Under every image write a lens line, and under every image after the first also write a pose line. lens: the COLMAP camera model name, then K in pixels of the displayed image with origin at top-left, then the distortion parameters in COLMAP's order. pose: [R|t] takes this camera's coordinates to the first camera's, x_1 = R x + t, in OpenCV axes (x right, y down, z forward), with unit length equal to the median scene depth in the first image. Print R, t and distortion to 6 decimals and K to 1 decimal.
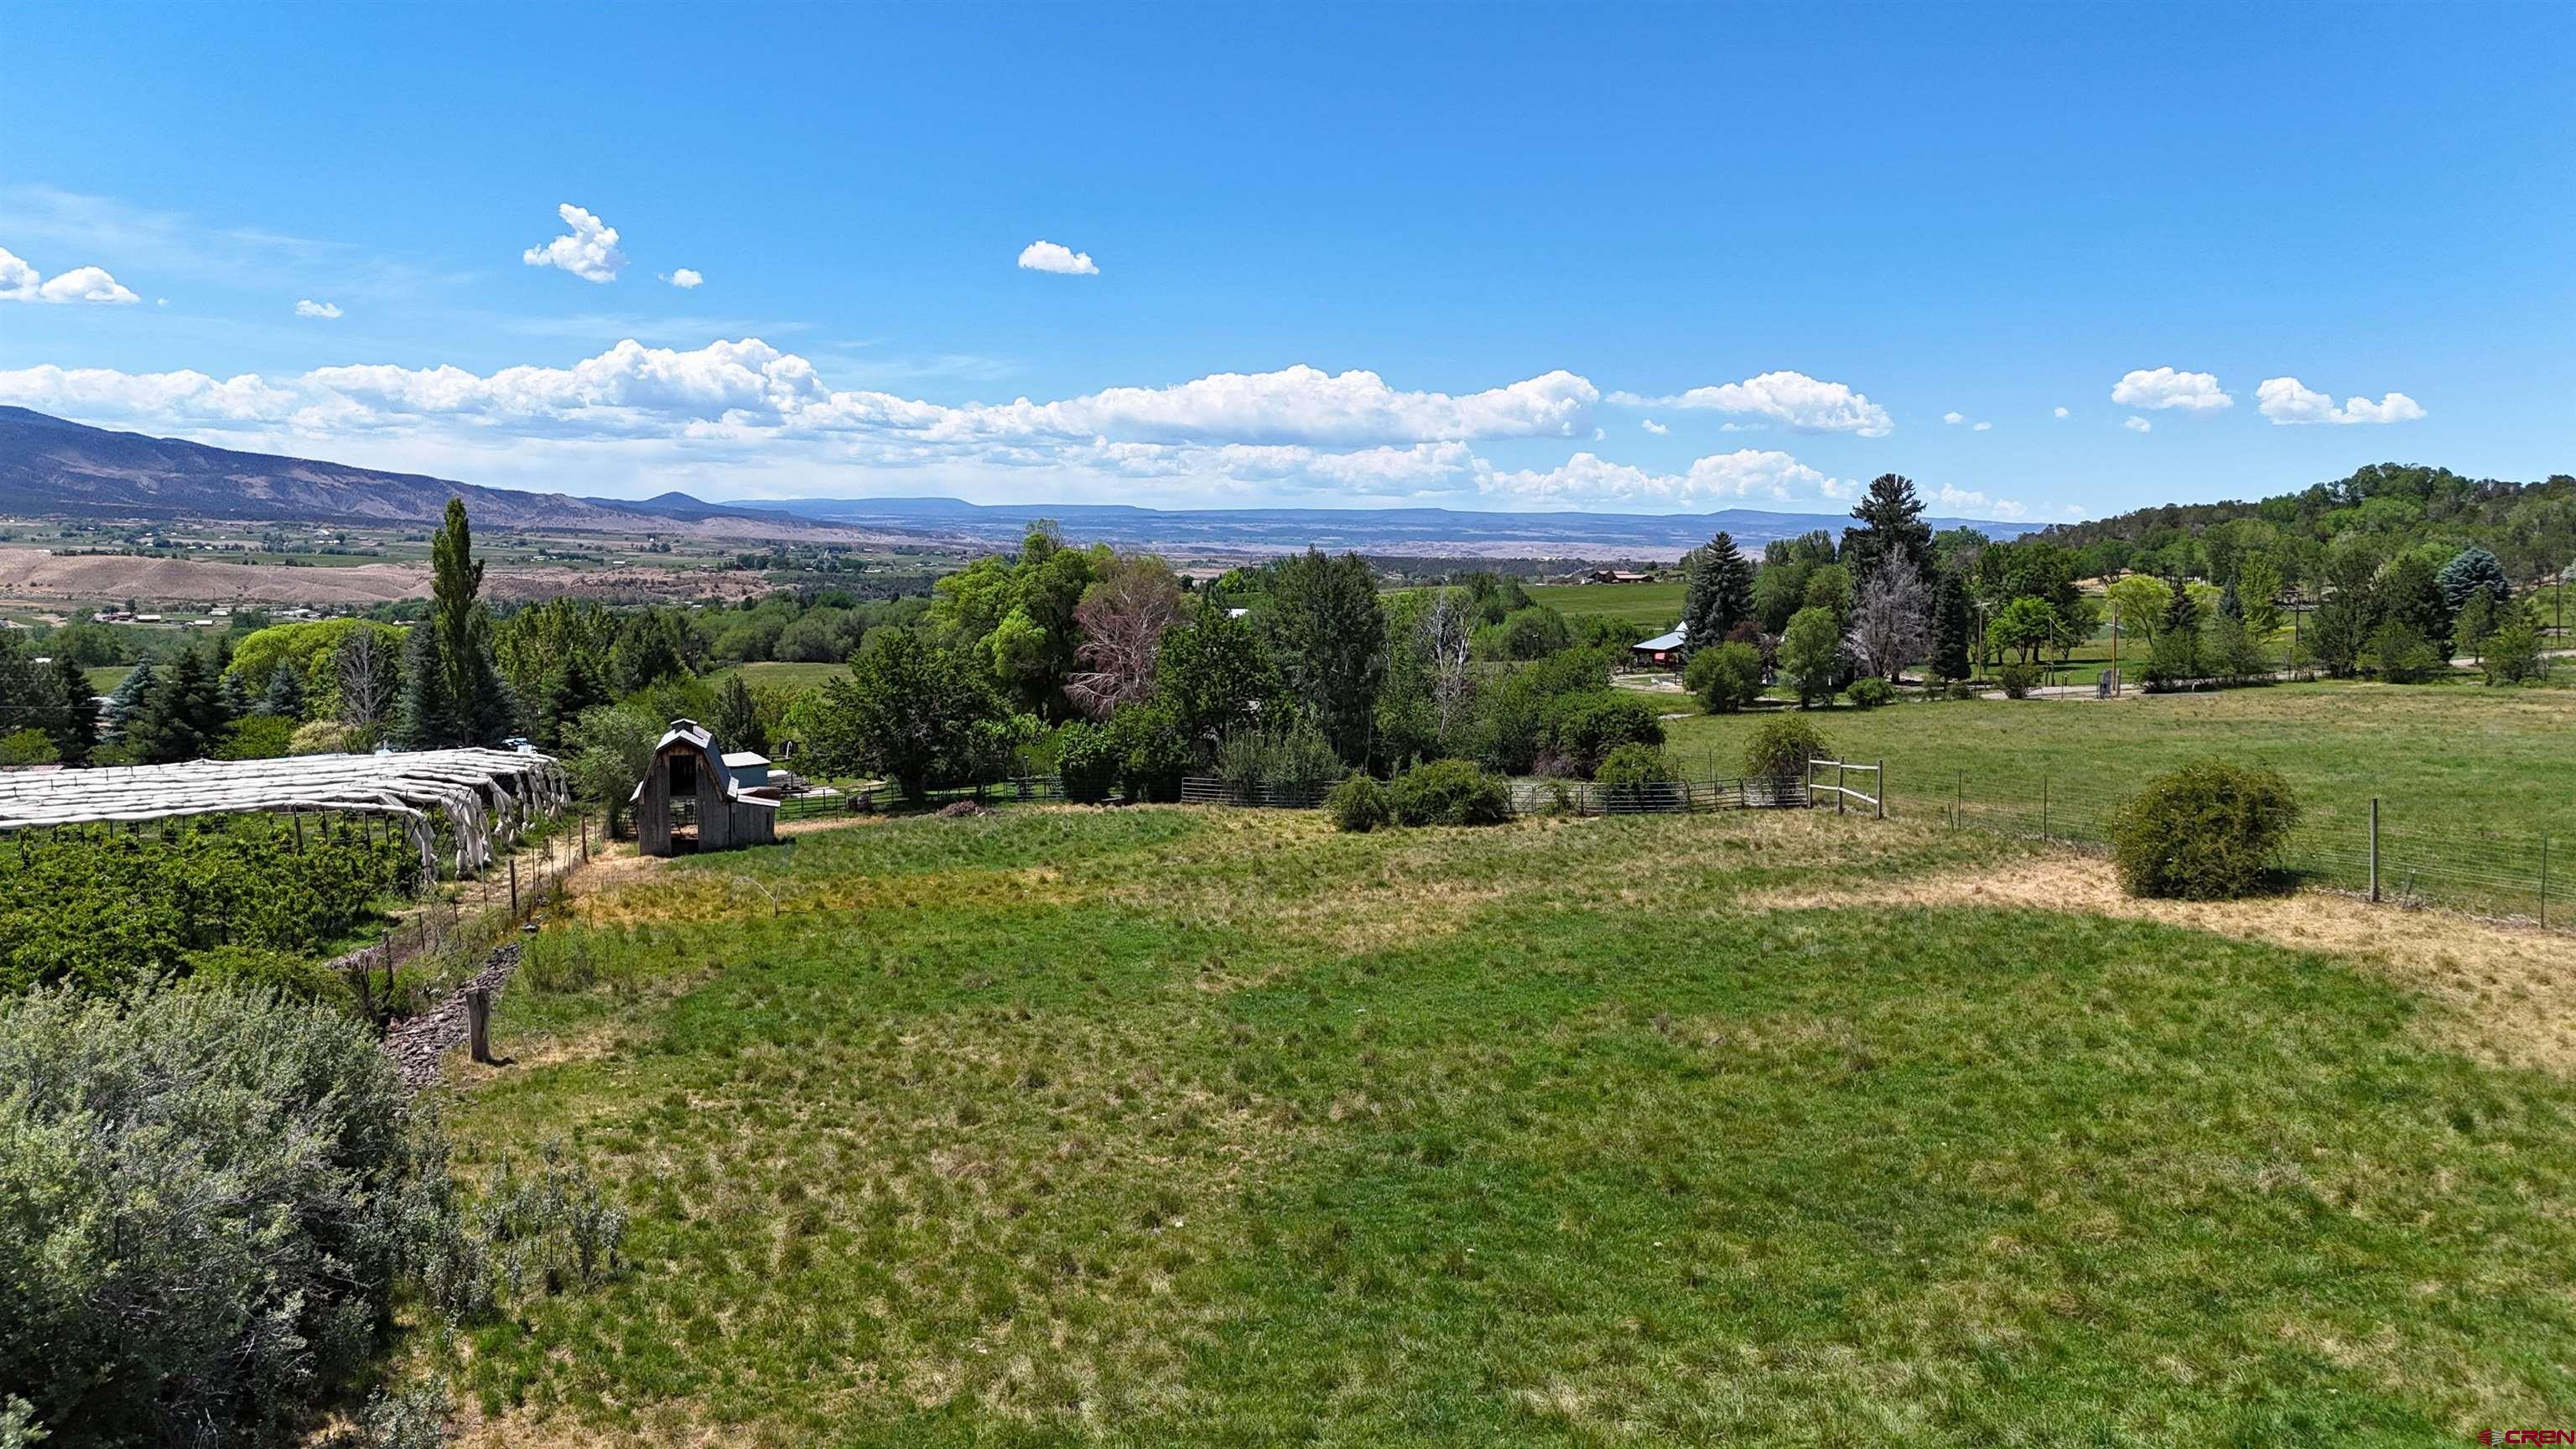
lens RADIAL K [[1874.1, 0, 1311.4], [0, 1874.1, 725.1], [0, 0, 1]] dist [0.031335, -0.016701]
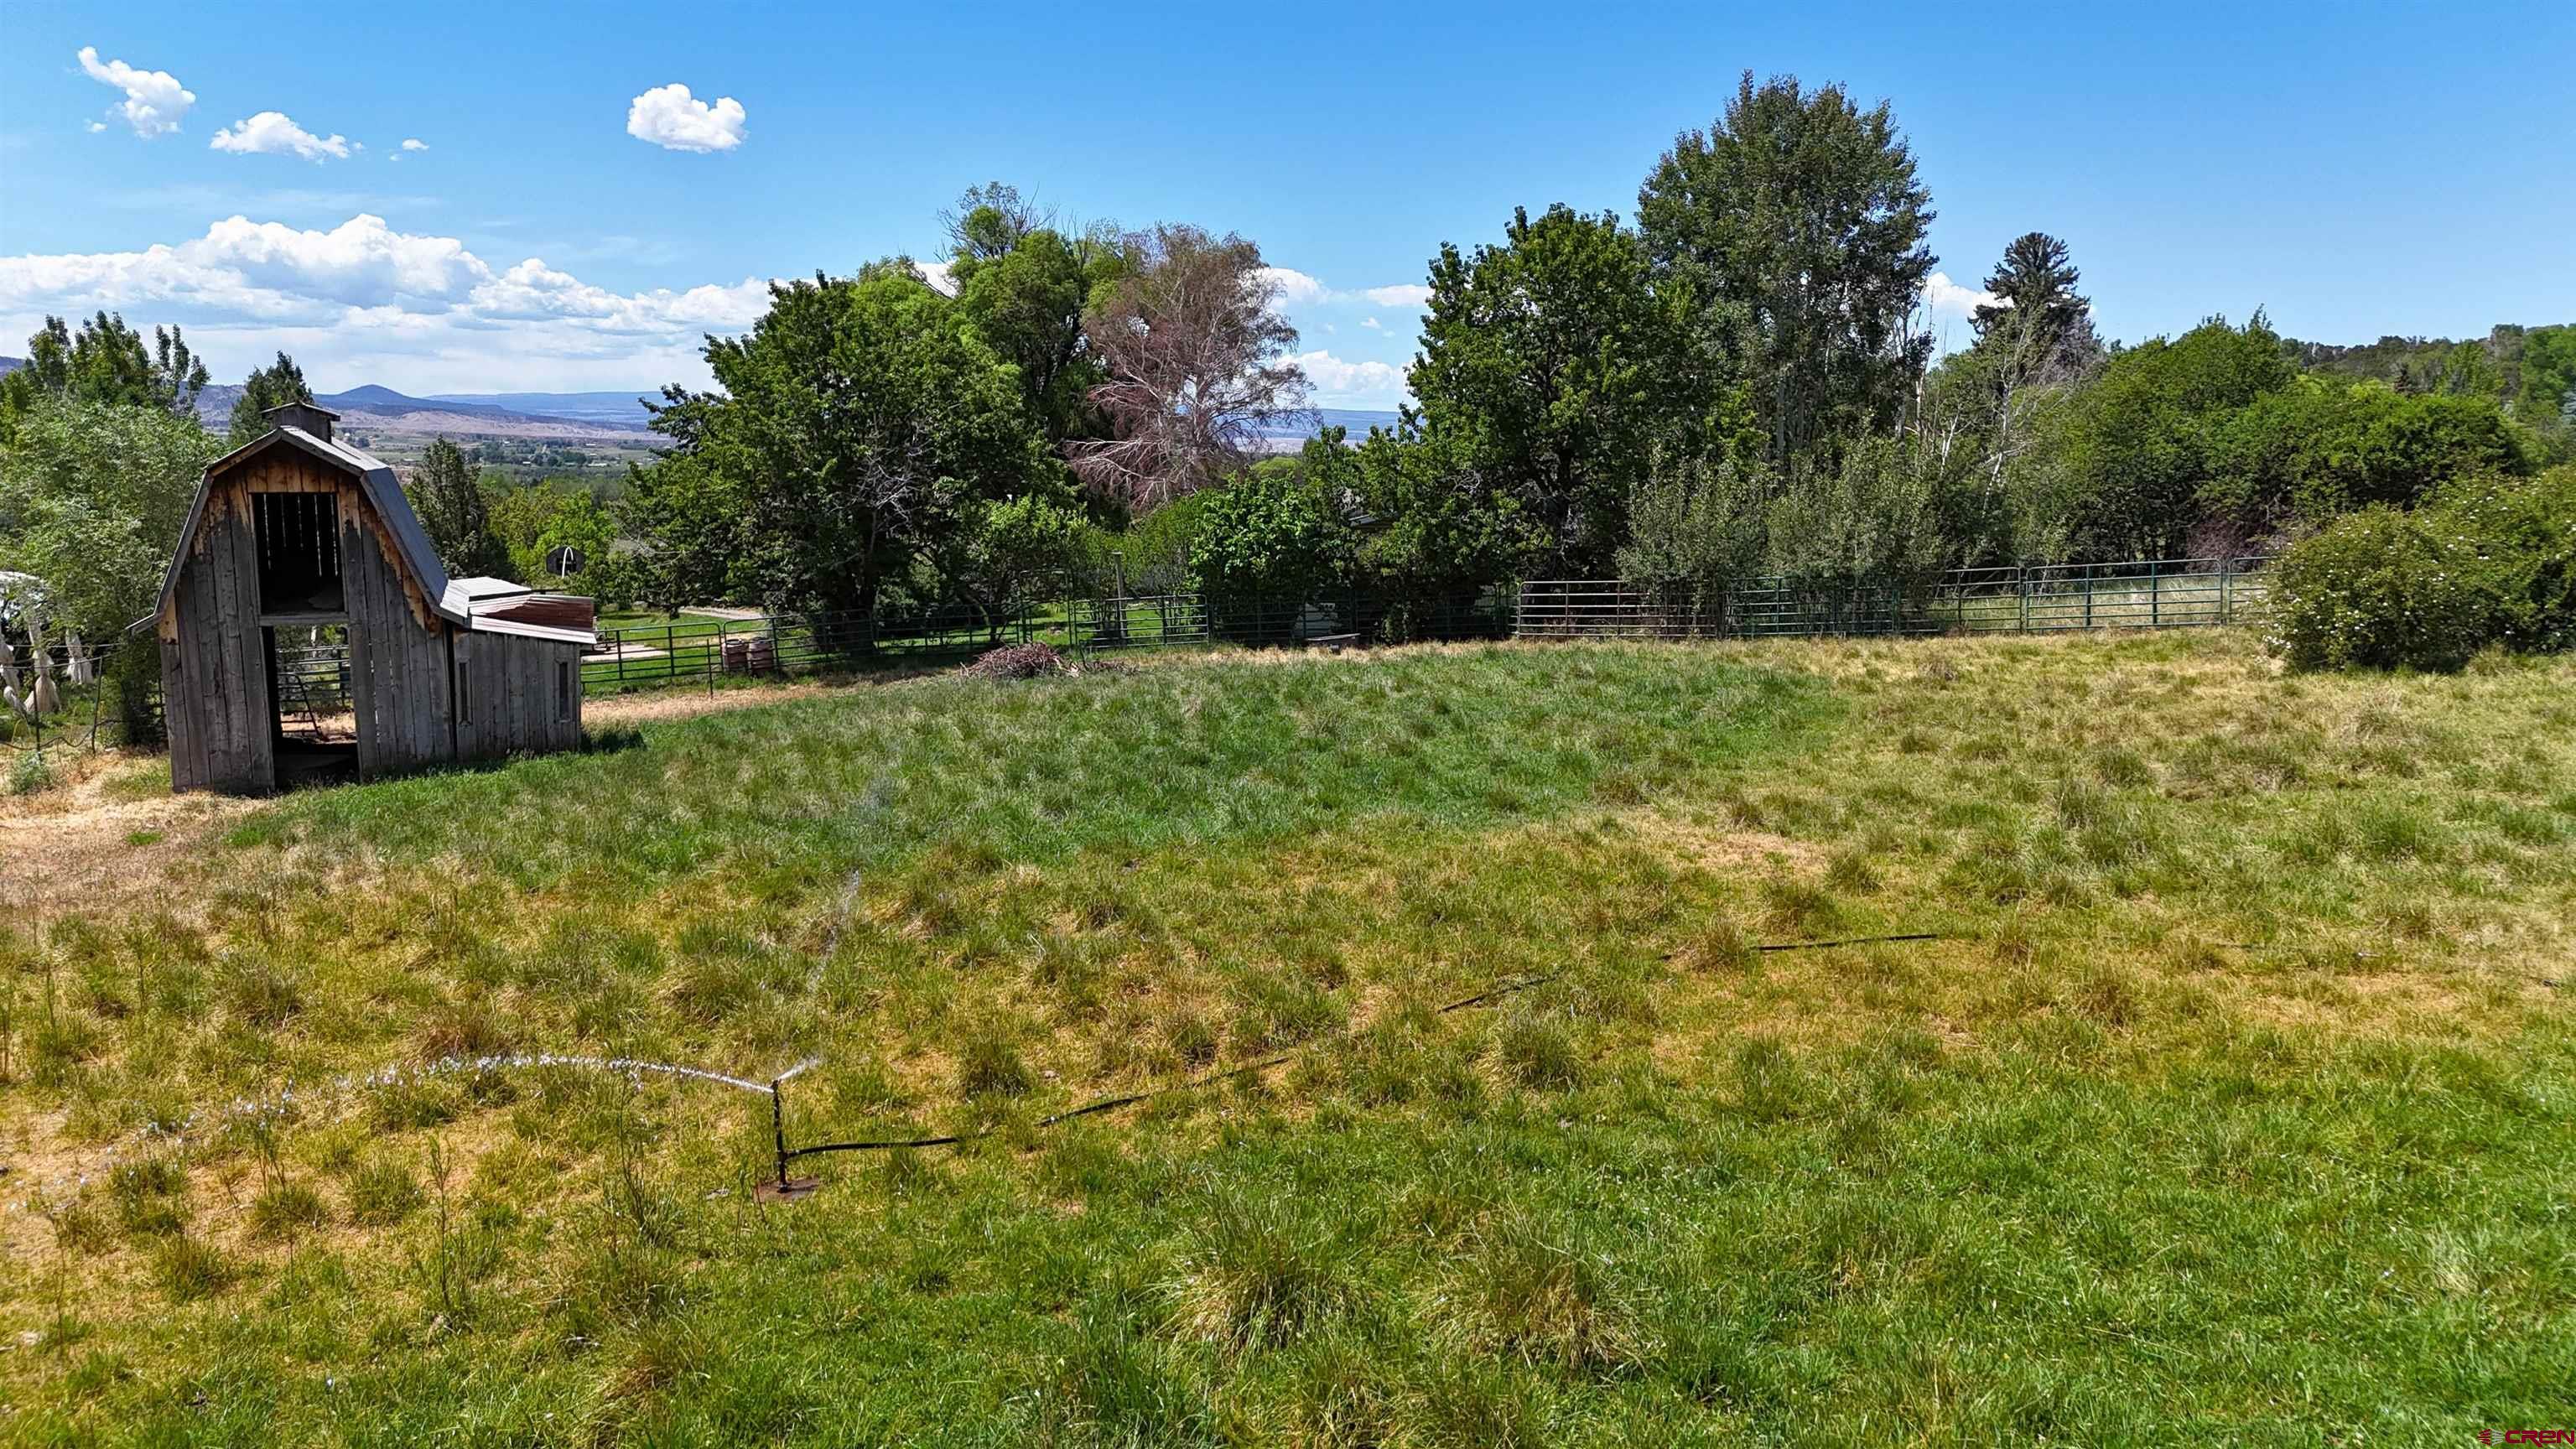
lens RADIAL K [[1874.1, 0, 1292.5], [0, 1874.1, 716.5], [0, 0, 1]] dist [0.031335, -0.016701]
pose [[0.992374, -0.021734, 0.121330, -0.166048], [0.015677, 0.998593, 0.050653, 0.034741], [-0.122260, -0.048365, 0.991319, 0.535031]]
